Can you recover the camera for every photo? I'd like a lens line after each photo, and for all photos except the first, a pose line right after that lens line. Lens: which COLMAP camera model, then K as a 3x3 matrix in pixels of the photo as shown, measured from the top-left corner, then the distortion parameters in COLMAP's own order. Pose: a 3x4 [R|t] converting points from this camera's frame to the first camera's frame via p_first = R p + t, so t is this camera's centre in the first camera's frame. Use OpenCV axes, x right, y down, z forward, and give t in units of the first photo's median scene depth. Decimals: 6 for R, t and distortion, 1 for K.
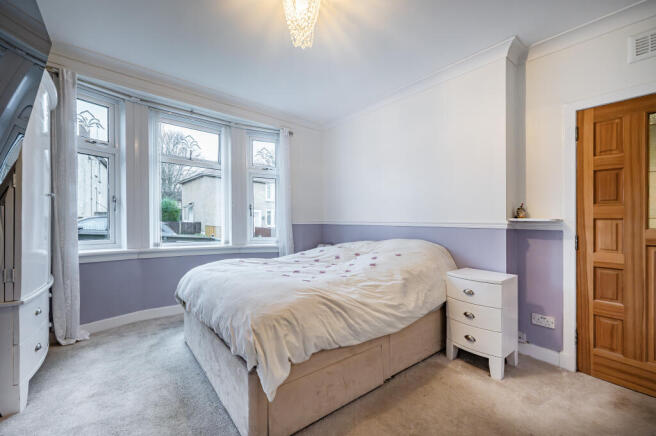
lens RADIAL K [[266.7, 0, 327.4], [0, 266.7, 223.8], [0, 0, 1]] dist [0.001645, -0.000283]
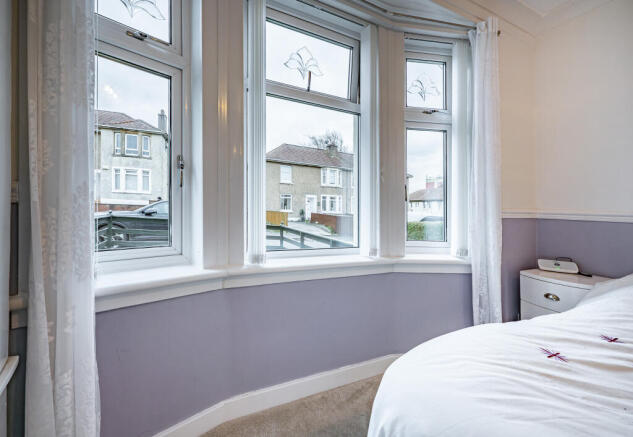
lens RADIAL K [[279.9, 0, 321.6], [0, 279.9, 213.2], [0, 0, 1]] dist [0.007989, -0.000048]
pose [[0.975625, 0.016428, -0.218827, -0.417114], [-0.014148, 0.999828, 0.011982, -0.011666], [0.218986, -0.008594, 0.975690, 0.534354]]
